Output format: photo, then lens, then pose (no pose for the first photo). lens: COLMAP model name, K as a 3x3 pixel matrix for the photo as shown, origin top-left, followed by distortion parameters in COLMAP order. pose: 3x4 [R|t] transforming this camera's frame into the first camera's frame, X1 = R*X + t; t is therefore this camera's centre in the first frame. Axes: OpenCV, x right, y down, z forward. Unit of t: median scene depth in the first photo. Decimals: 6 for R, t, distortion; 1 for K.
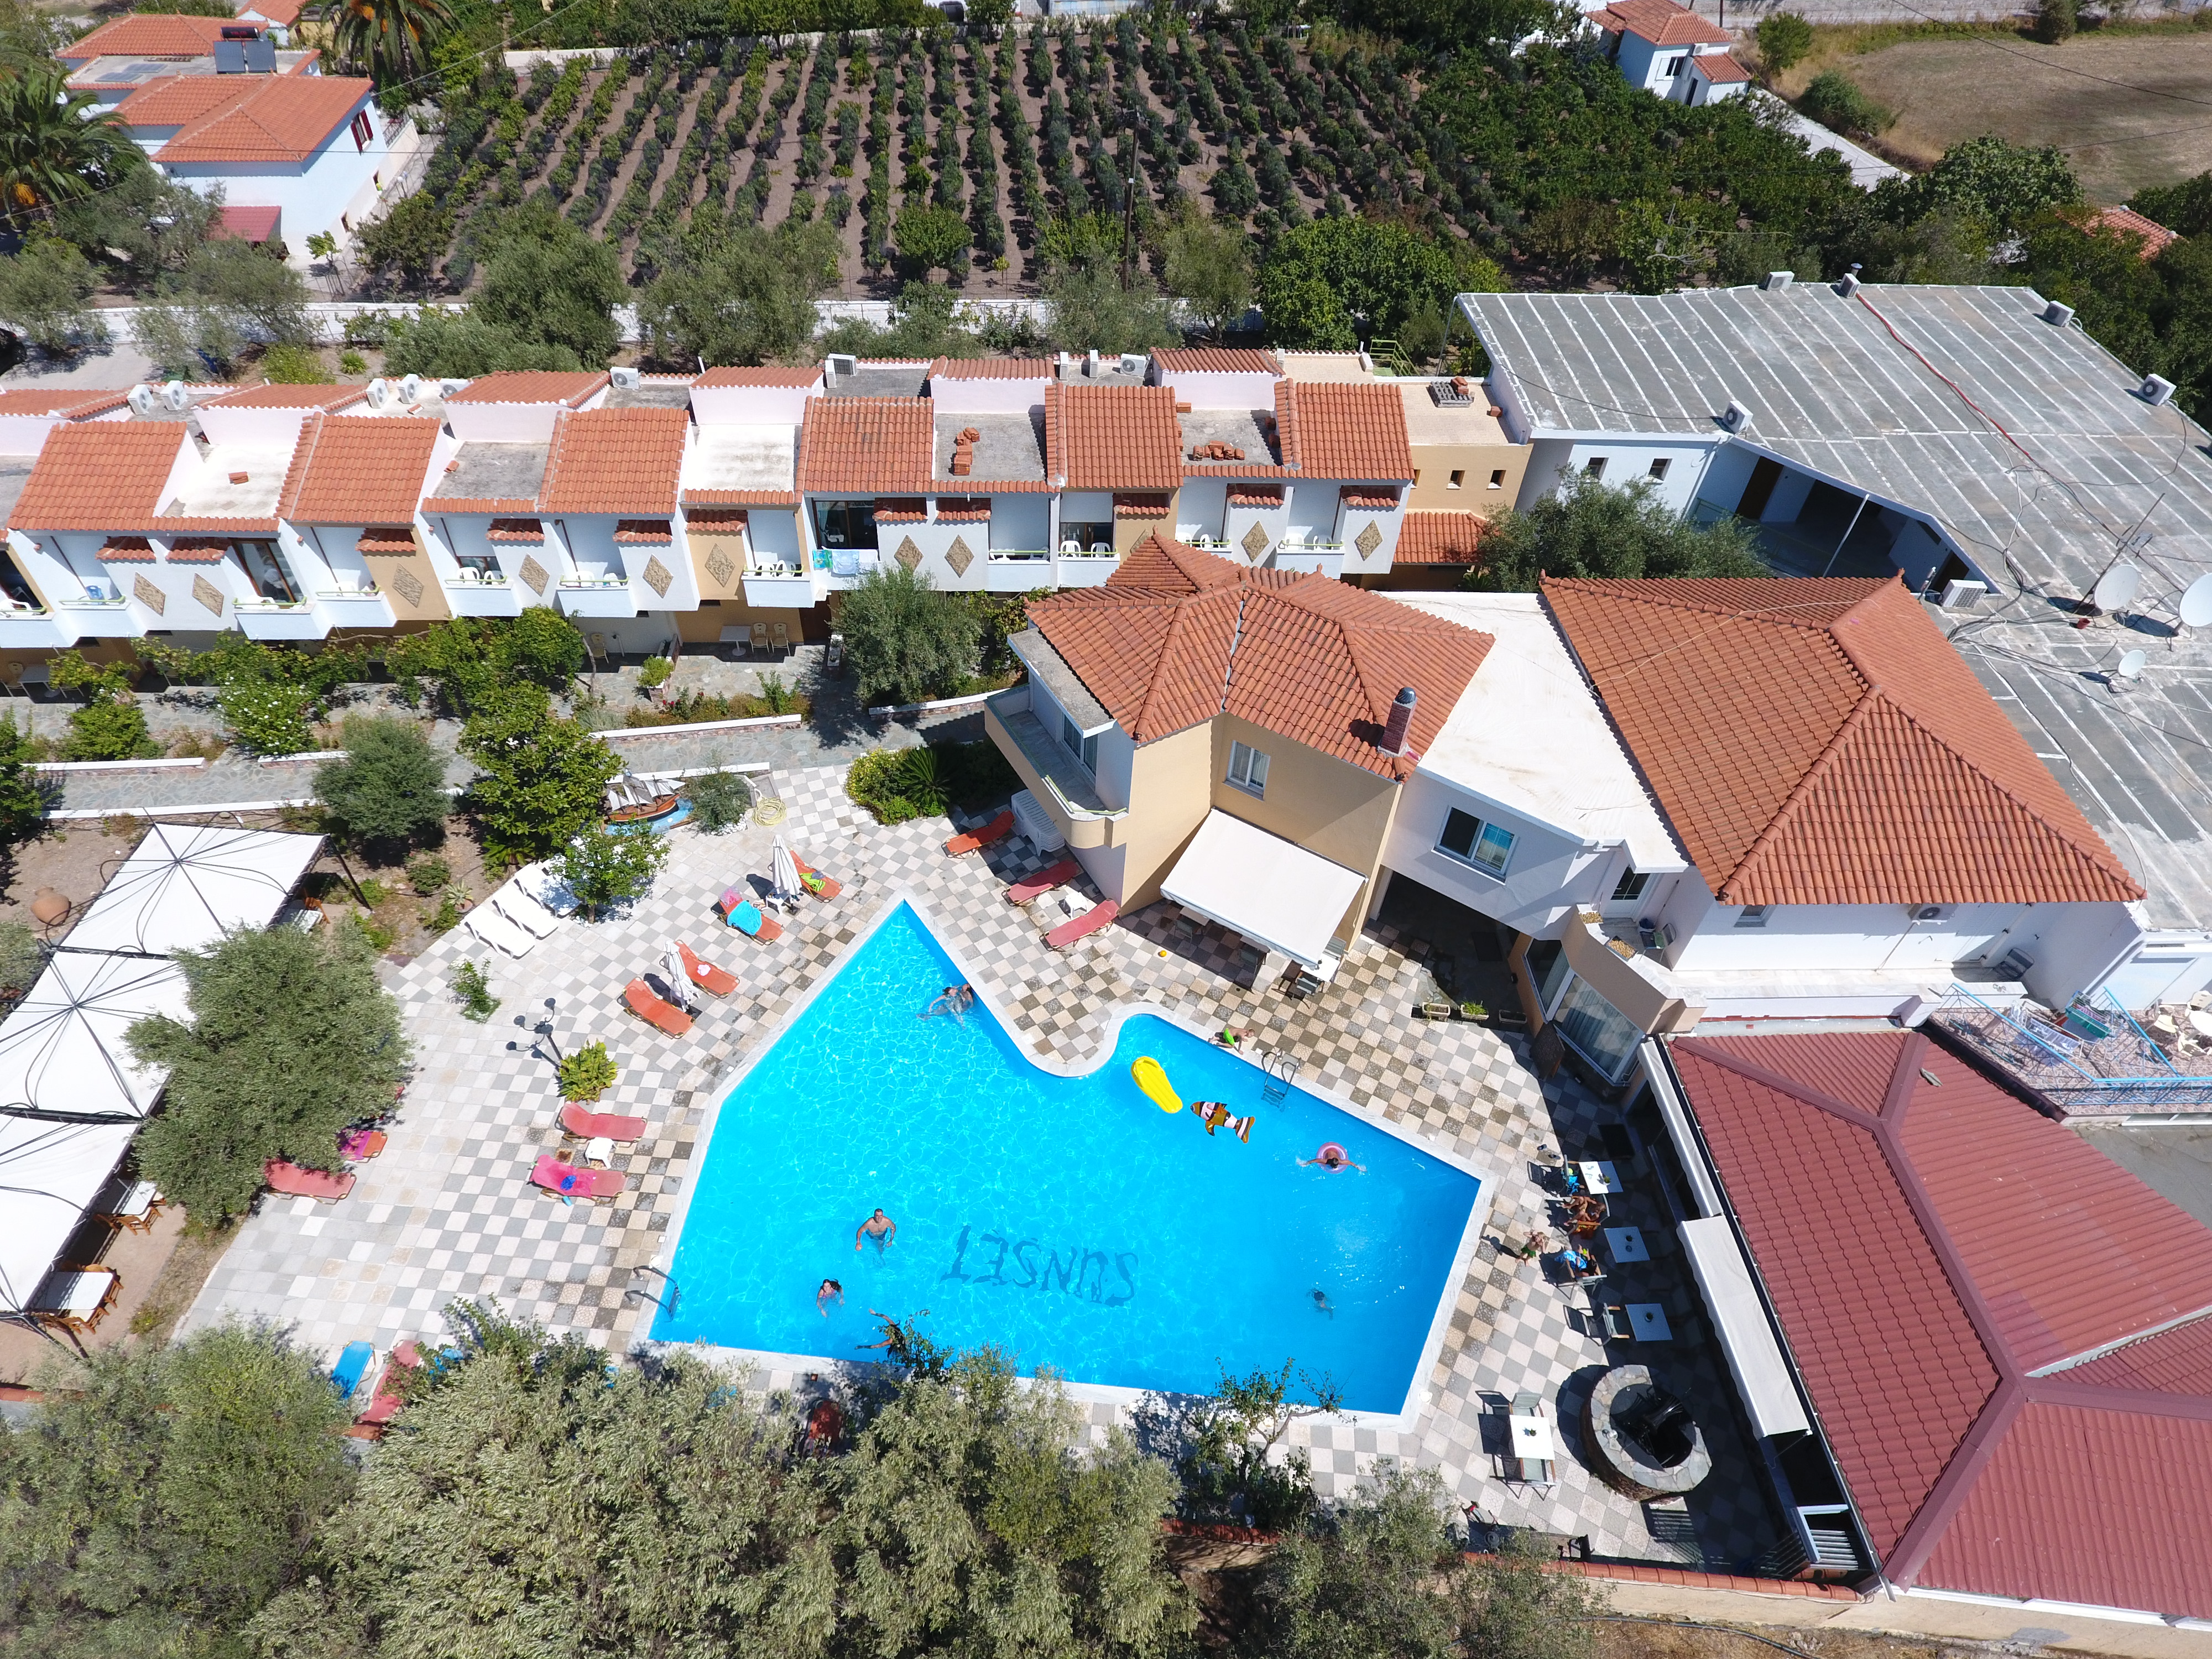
lens RADIAL K [[1301.5, 0, 1093.2], [0, 1301.5, 802.9], [0, 0, 1]] dist [-0.003463, -0.000575]
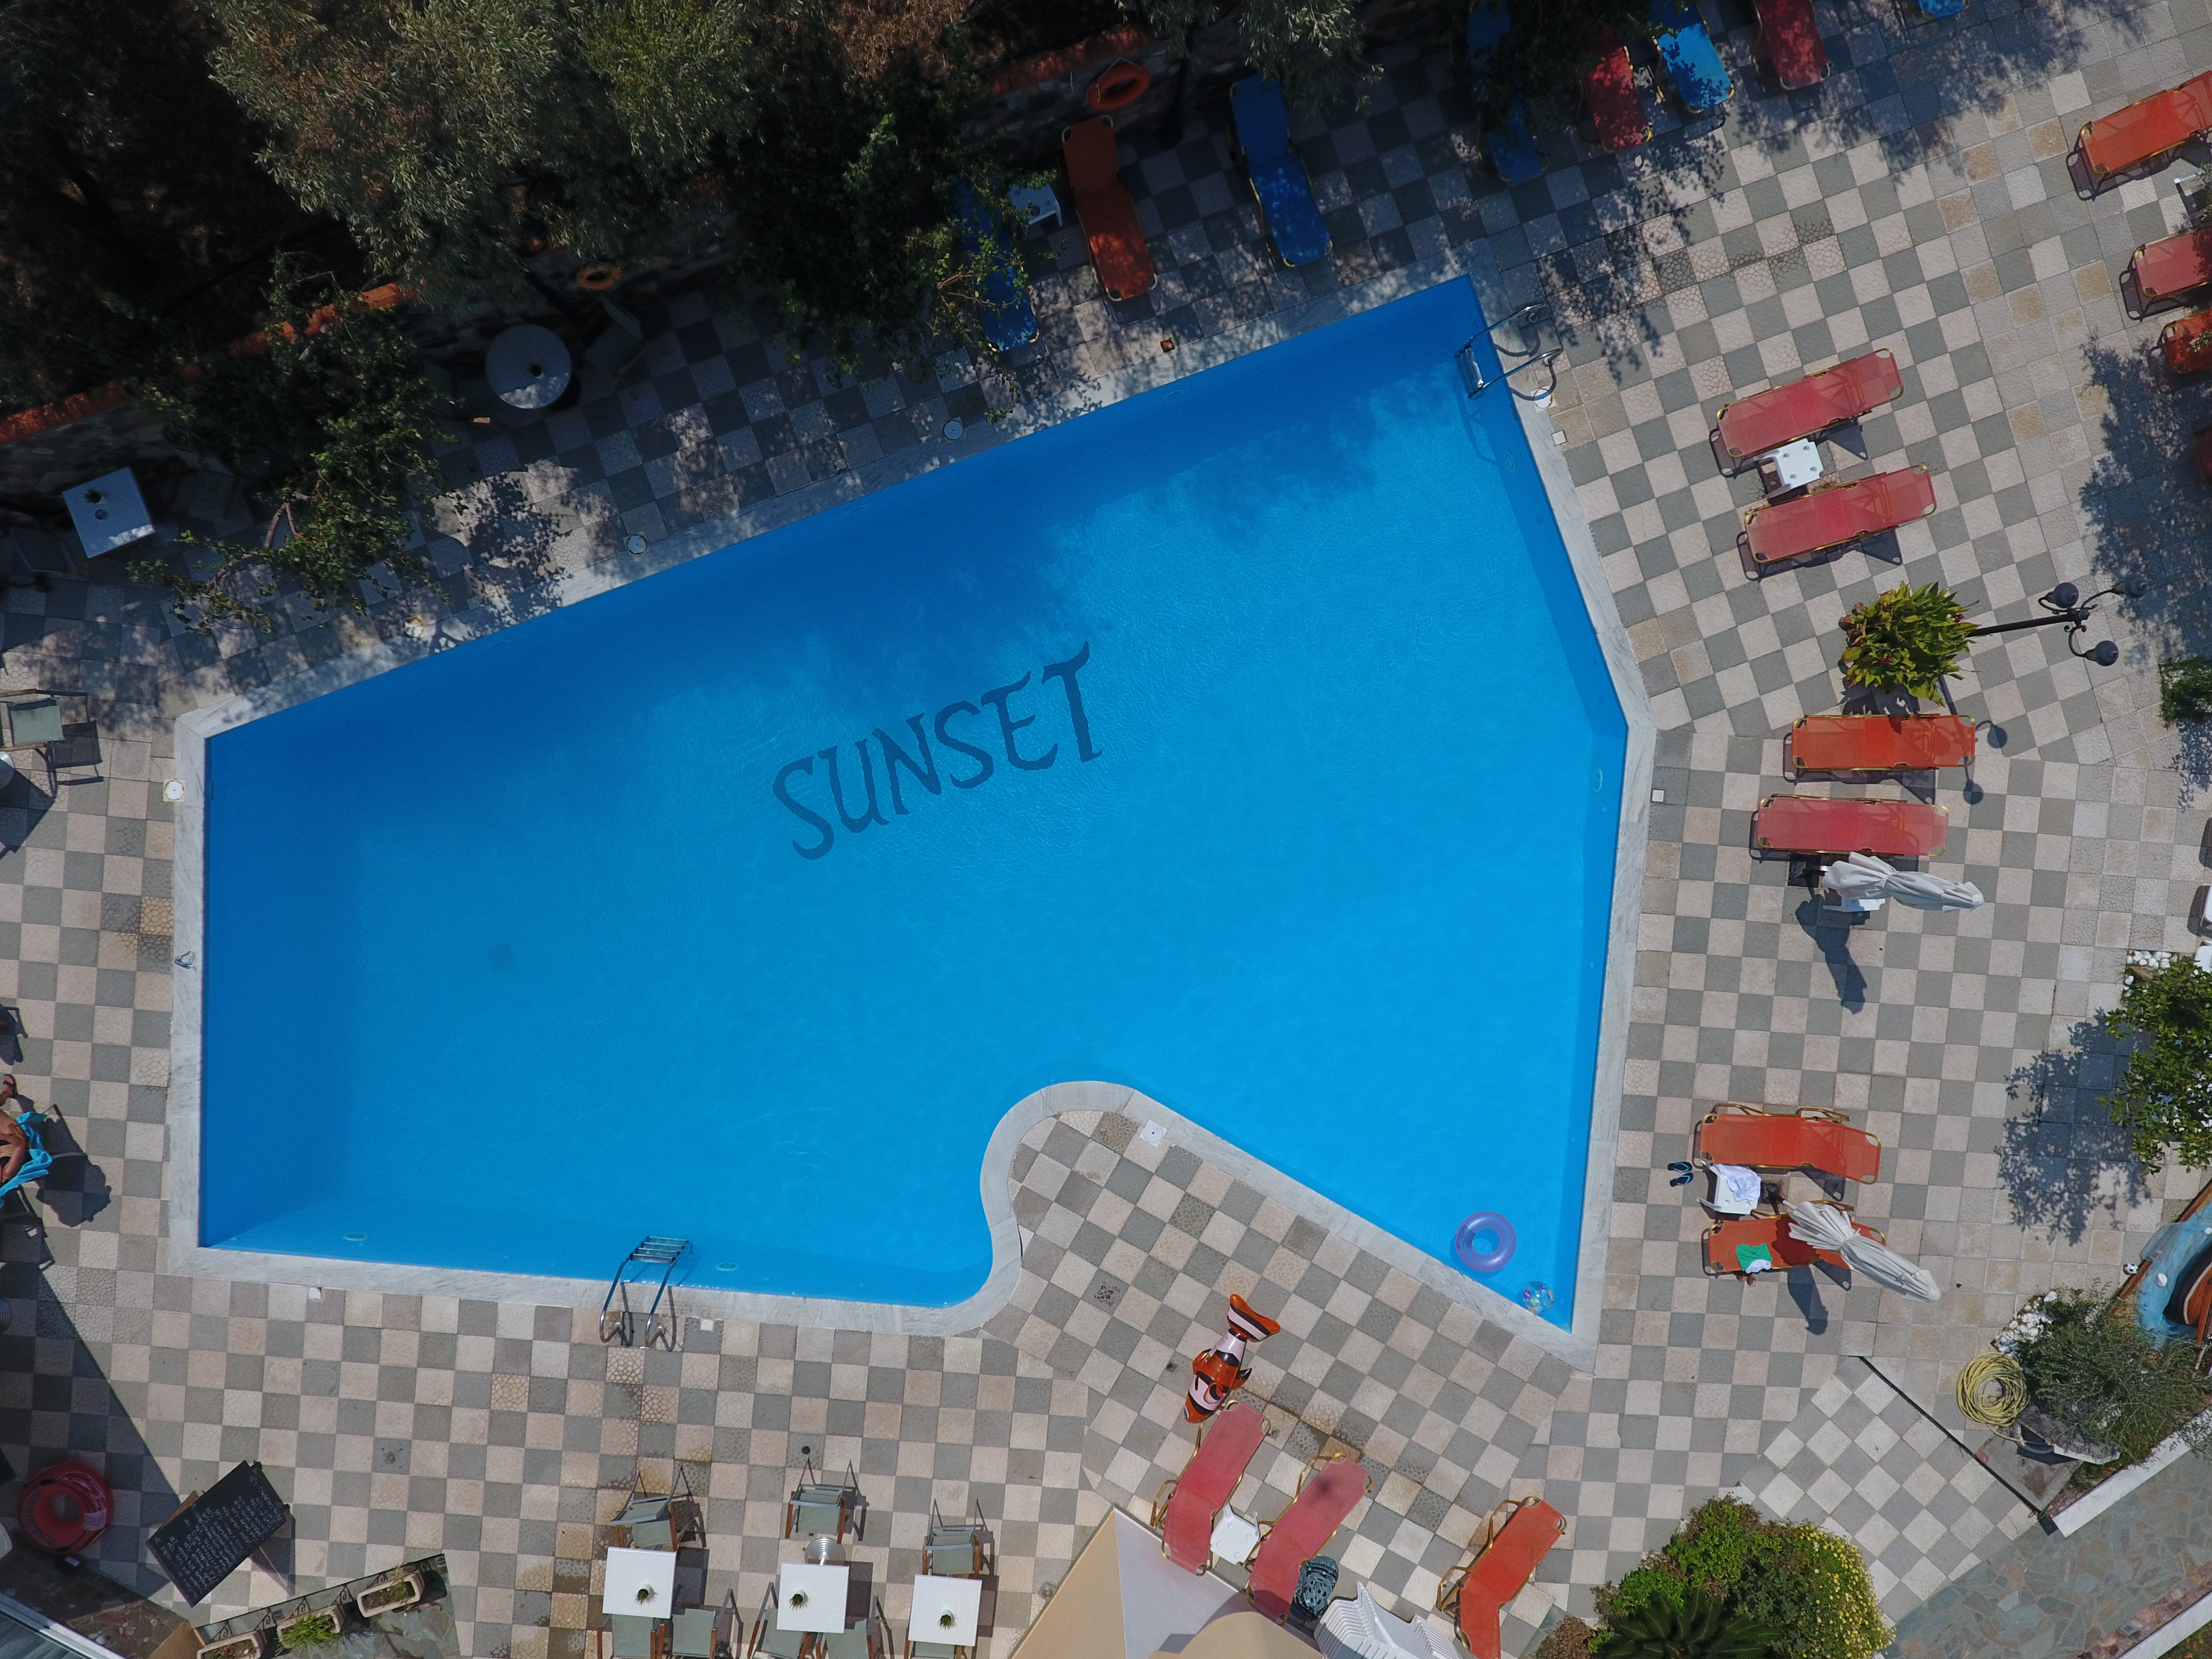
lens RADIAL K [[1301.5, 0, 1093.2], [0, 1301.5, 802.9], [0, 0, 1]] dist [-0.003463, -0.000575]
pose [[-0.902789, 0.426955, -0.051788, -0.055893], [-0.354371, -0.670214, 0.652100, -0.040204], [0.243709, 0.607061, 0.756362, 0.548081]]
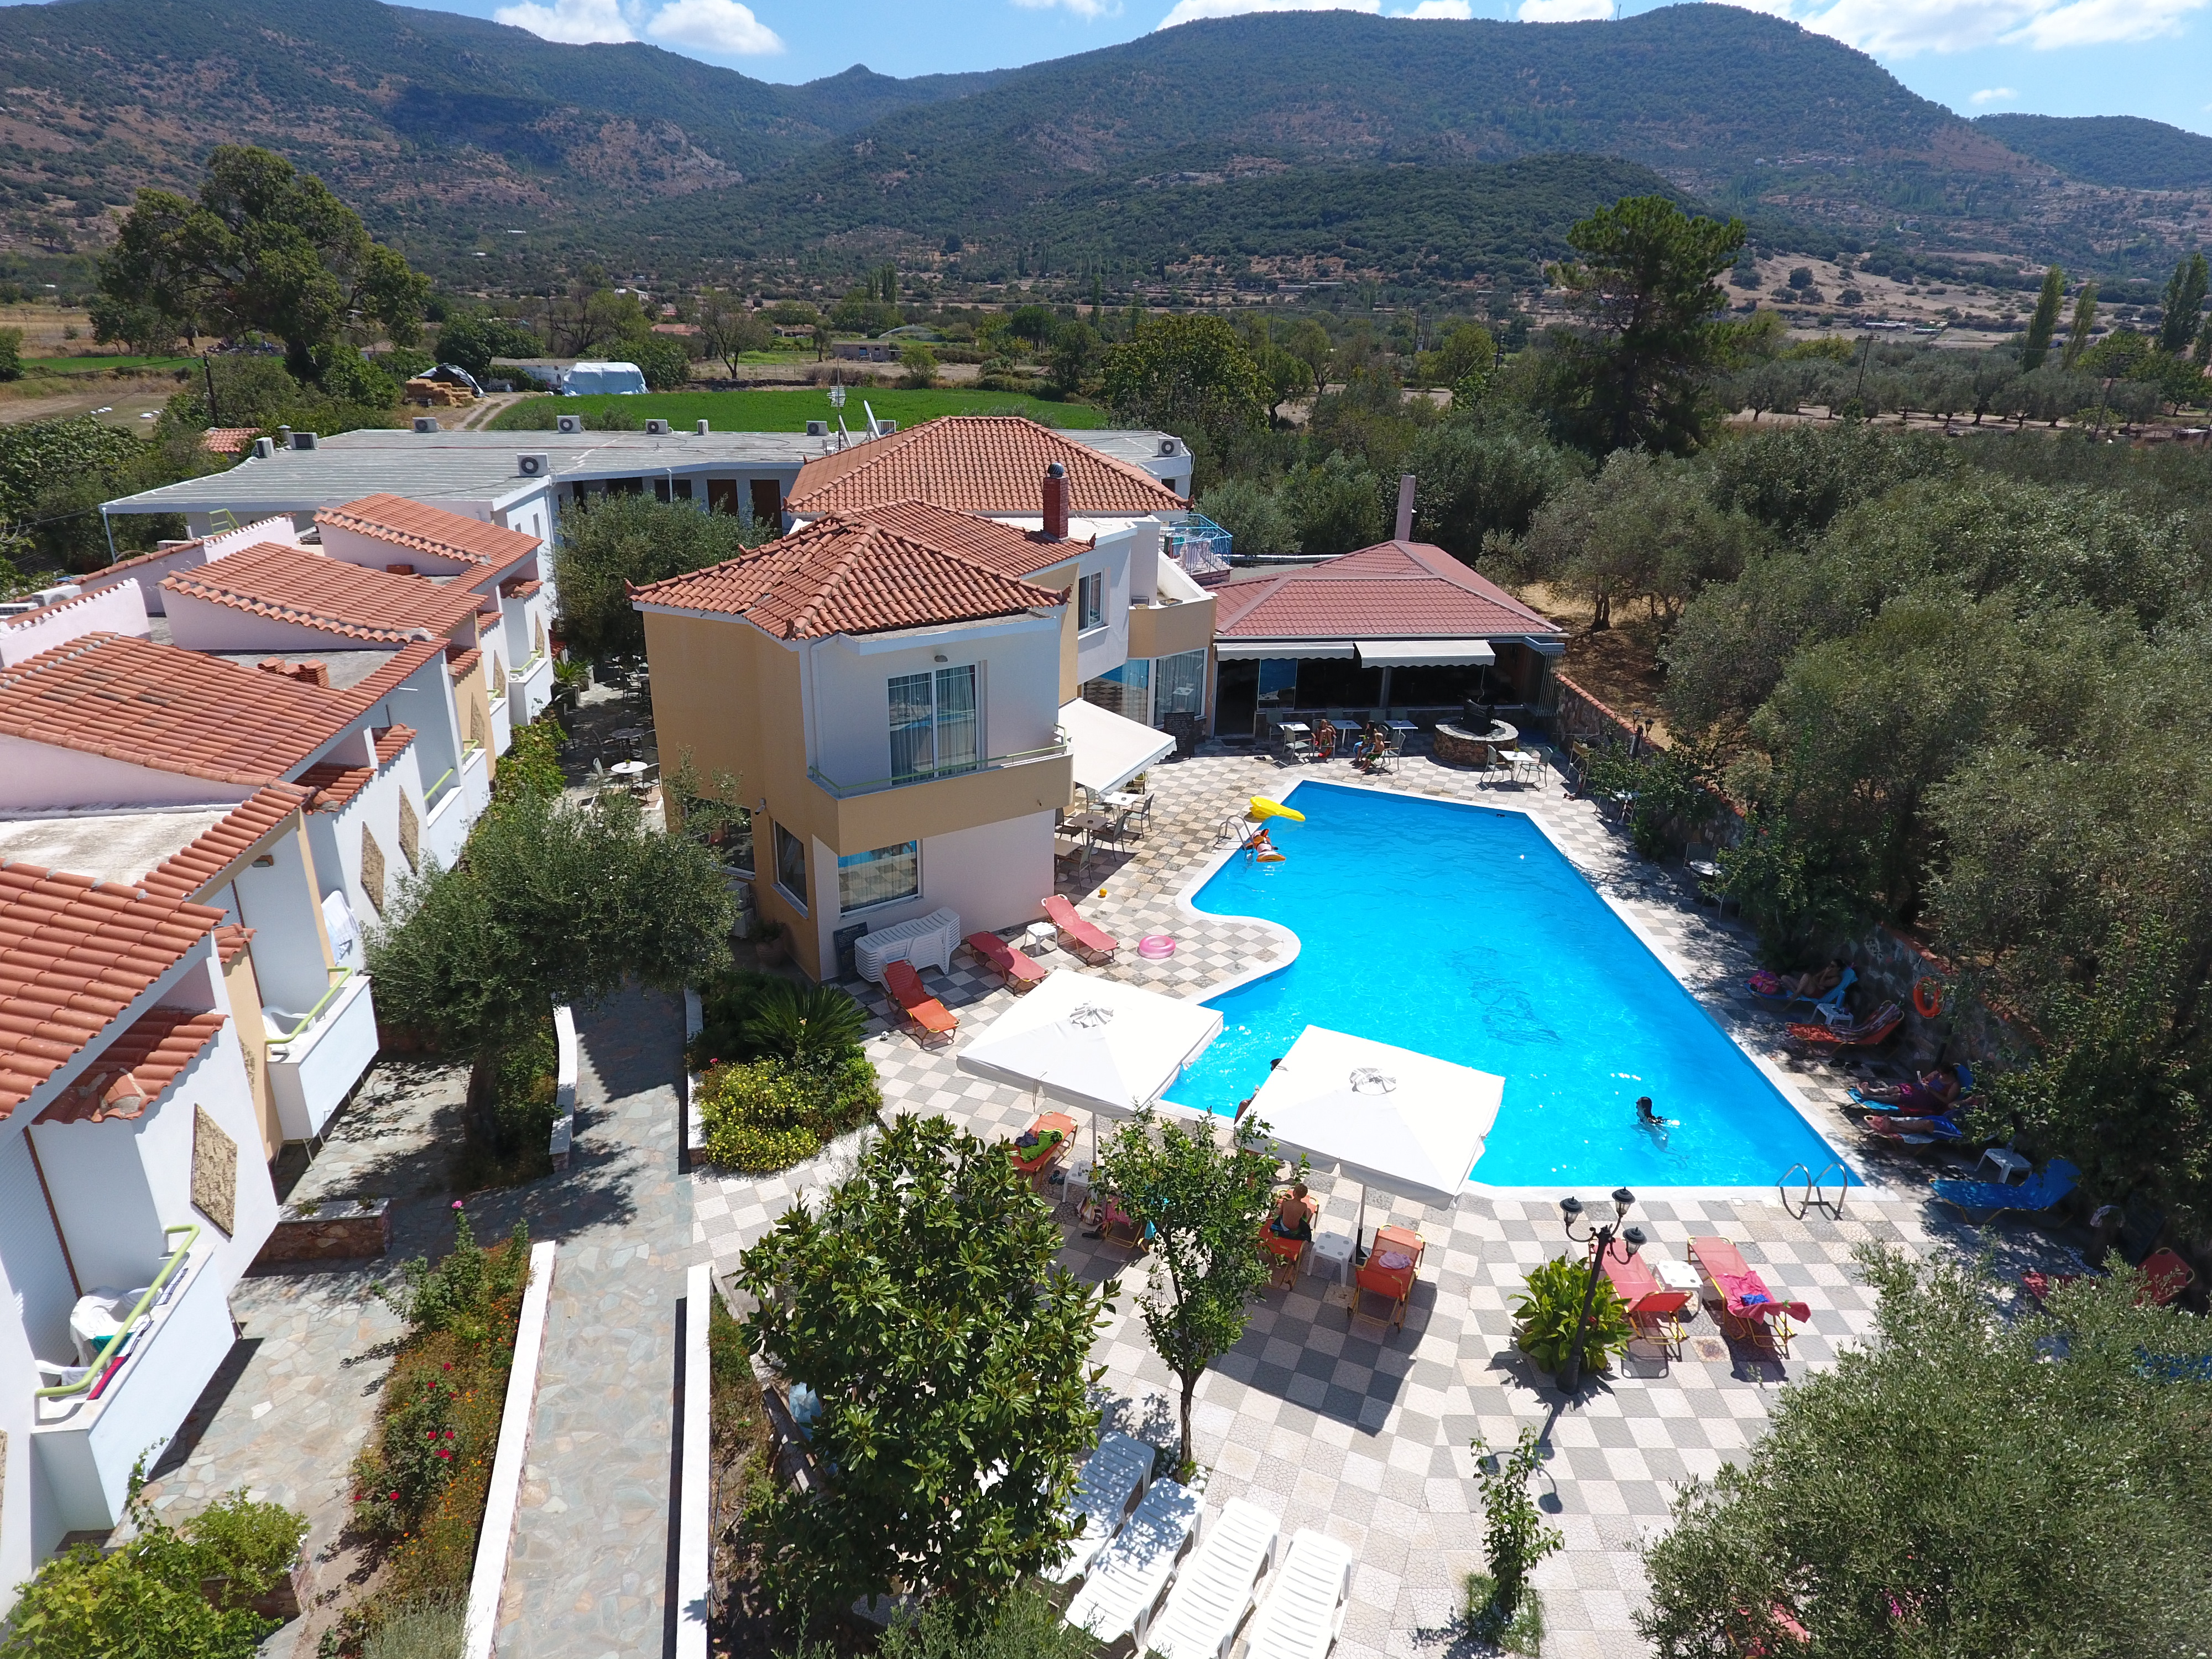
lens RADIAL K [[1301.5, 0, 1093.2], [0, 1301.5, 802.9], [0, 0, 1]] dist [-0.003463, -0.000575]
pose [[-0.081614, -0.405780, 0.910320, -0.702644], [0.707773, 0.619466, 0.339585, -0.210973], [-0.701709, 0.672015, 0.236643, 0.803014]]
